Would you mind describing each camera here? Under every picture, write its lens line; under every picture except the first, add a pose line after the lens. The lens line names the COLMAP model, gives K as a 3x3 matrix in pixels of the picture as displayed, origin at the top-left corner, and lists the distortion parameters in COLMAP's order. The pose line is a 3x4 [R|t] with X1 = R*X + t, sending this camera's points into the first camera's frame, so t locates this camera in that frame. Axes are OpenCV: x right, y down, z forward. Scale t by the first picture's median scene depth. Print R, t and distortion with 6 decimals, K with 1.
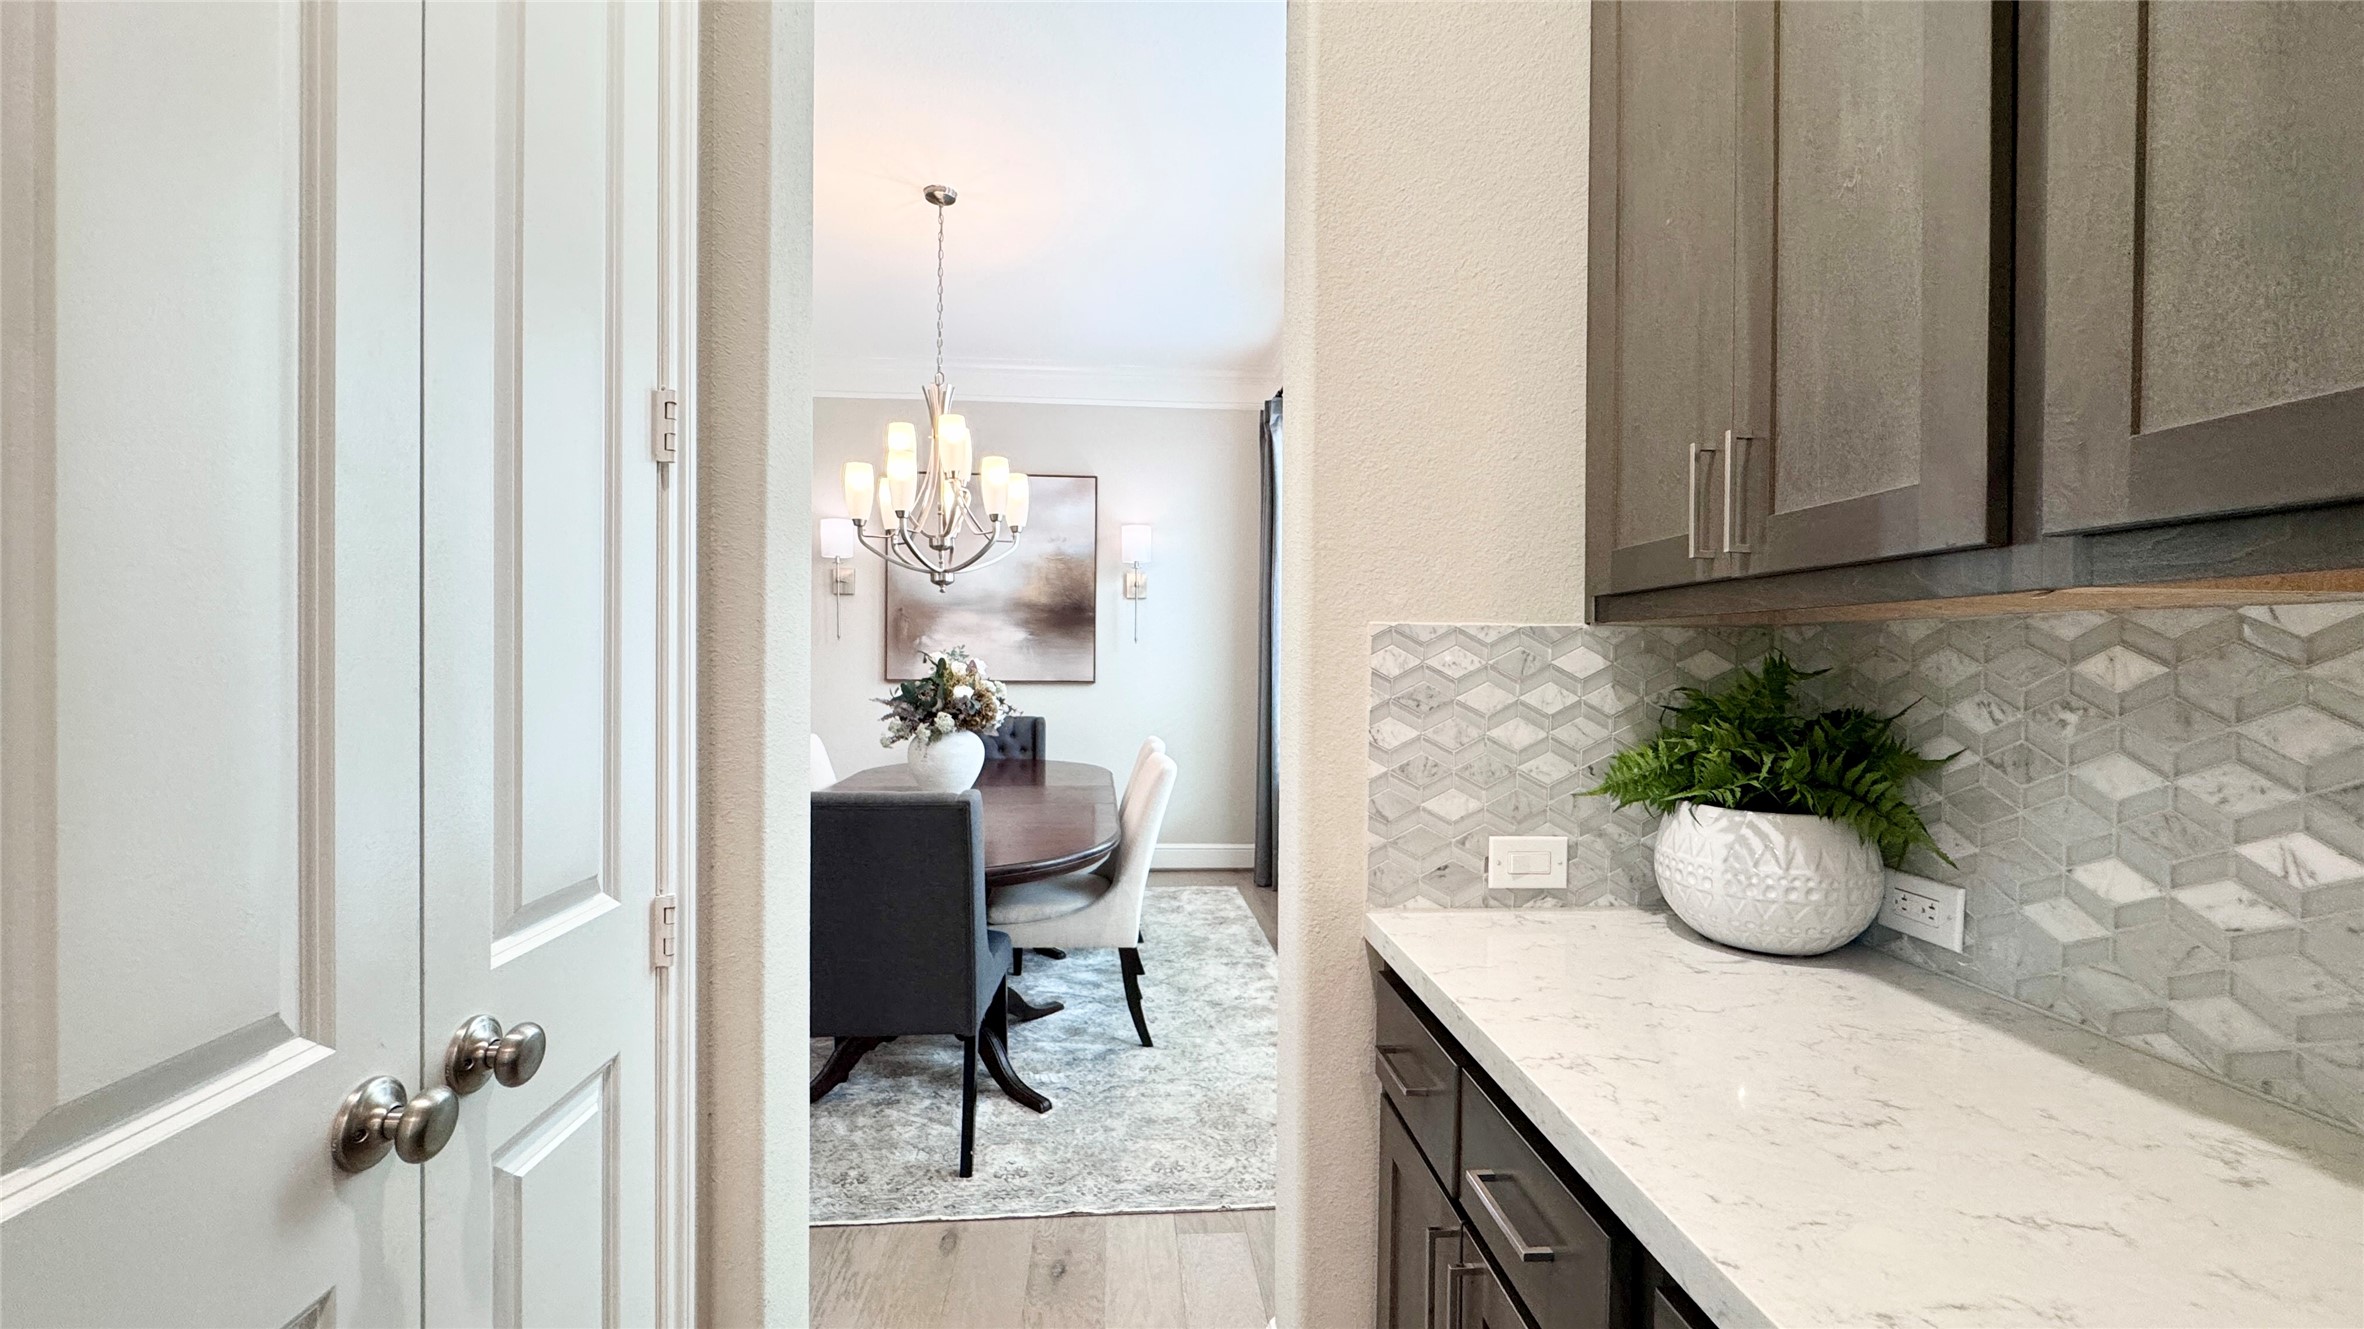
lens RADIAL K [[949.1, 0, 1182.0], [0, 949.1, 664.5], [0, 0, 1]] dist [0.000890, -0.000390]
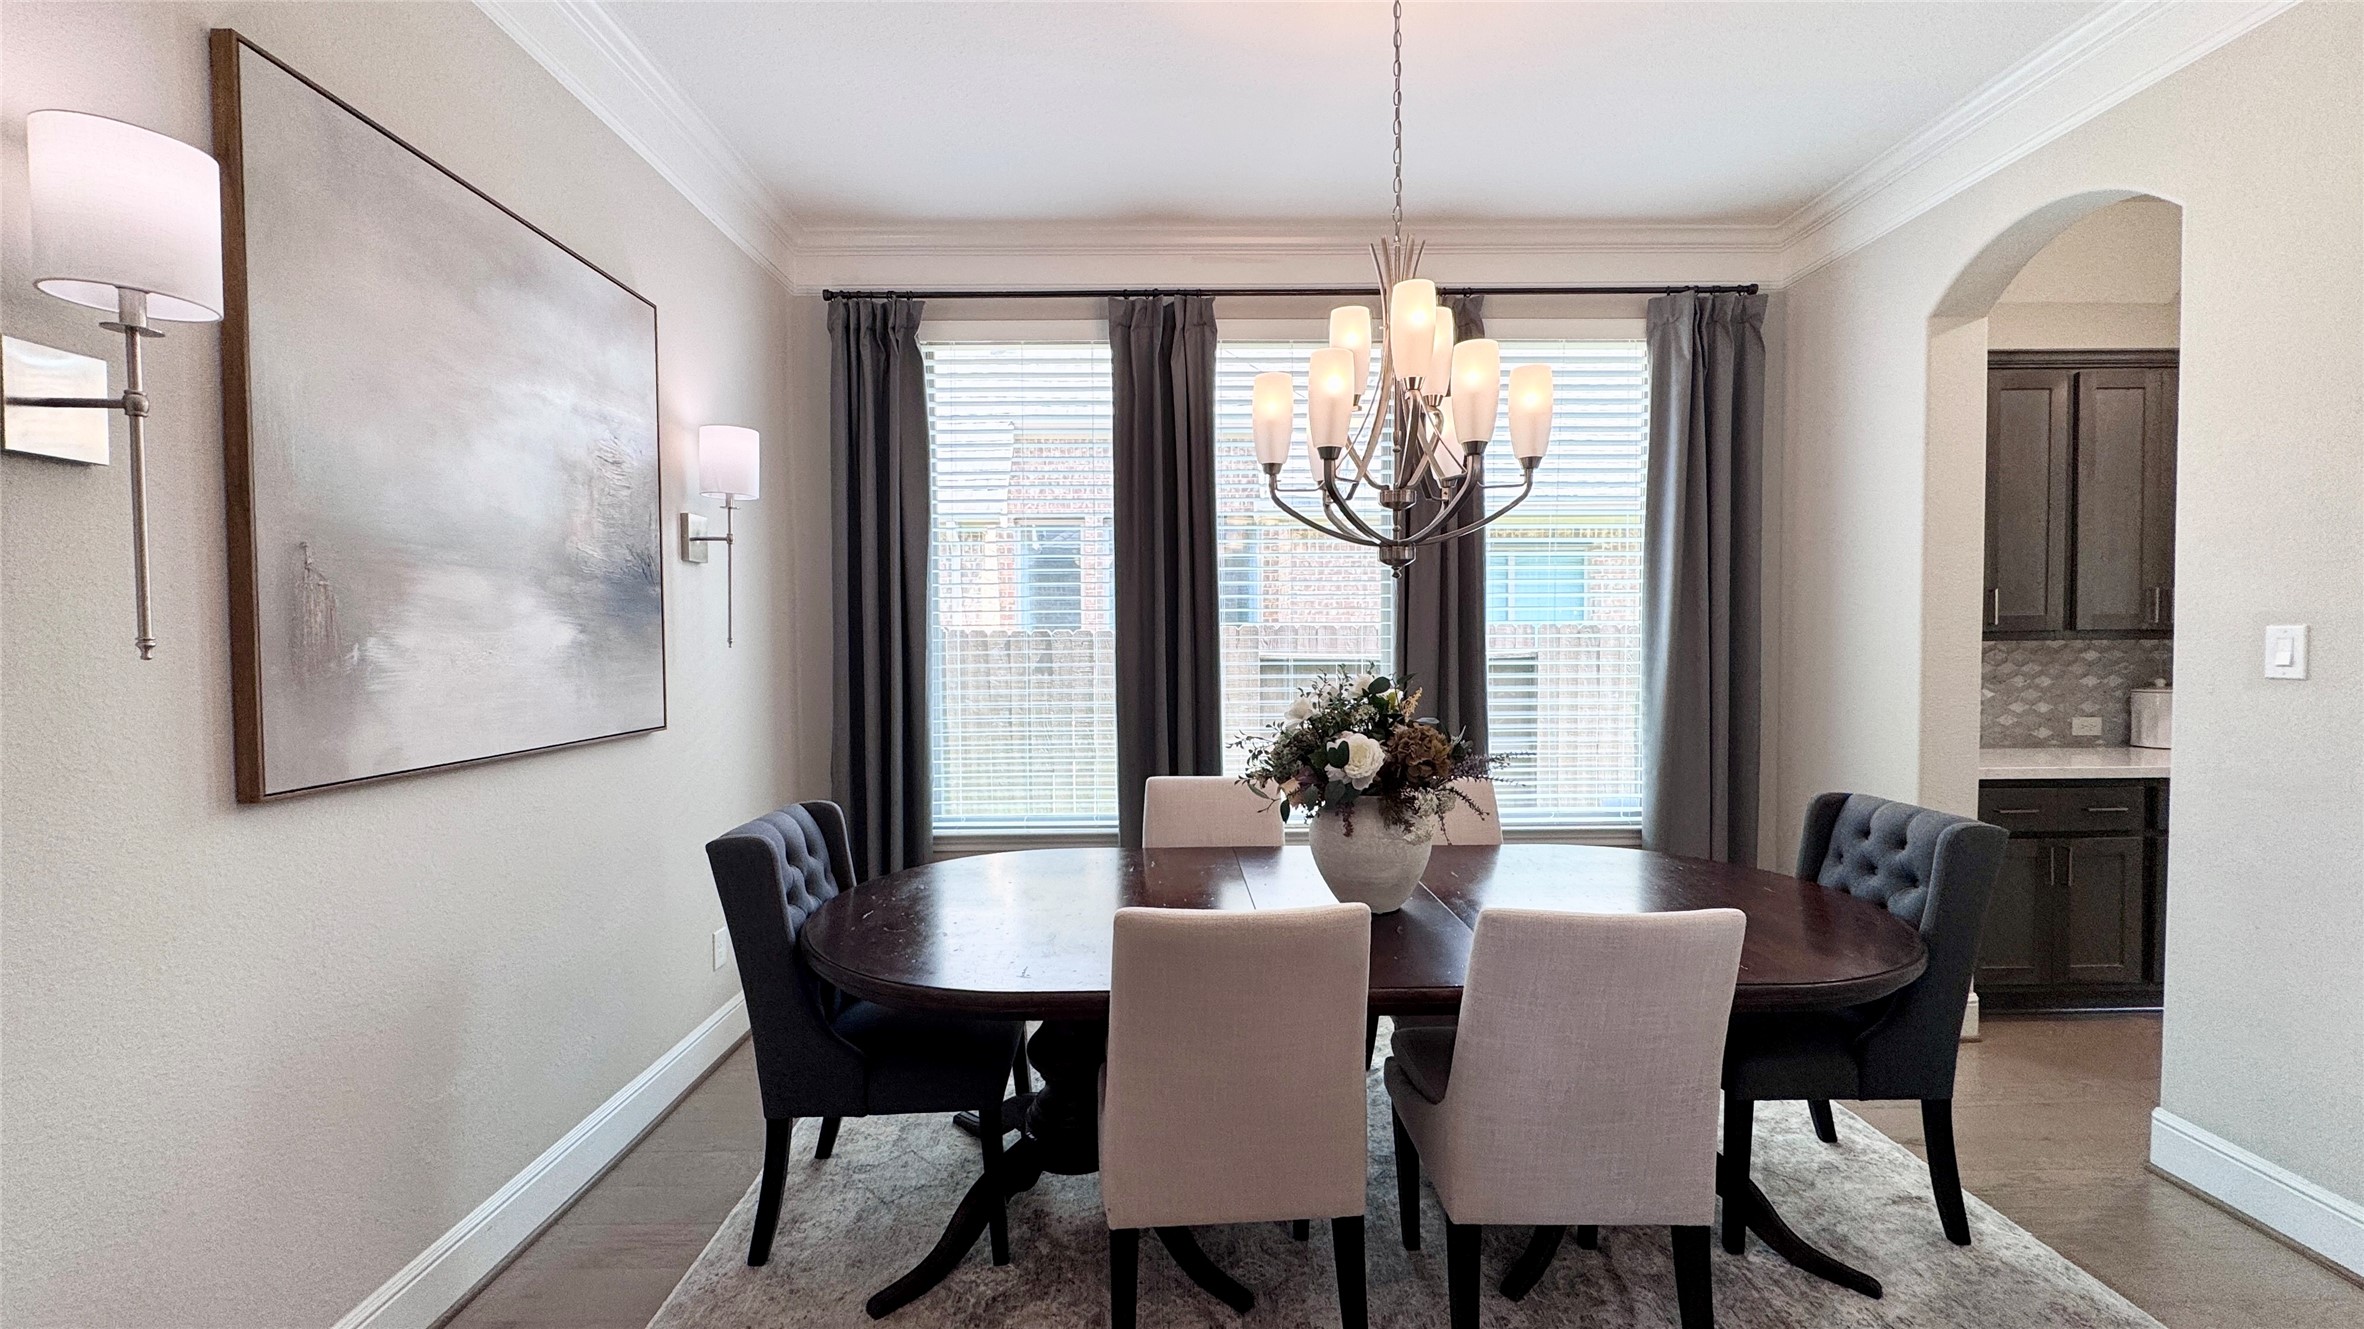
lens RADIAL K [[949.1, 0, 1182.0], [0, 949.1, 664.5], [0, 0, 1]] dist [0.000890, -0.000390]
pose [[0.090439, -0.039795, 0.995107, -0.572309], [0.015485, 0.999137, 0.038549, -0.029417], [-0.995782, 0.011923, 0.090977, 0.692438]]
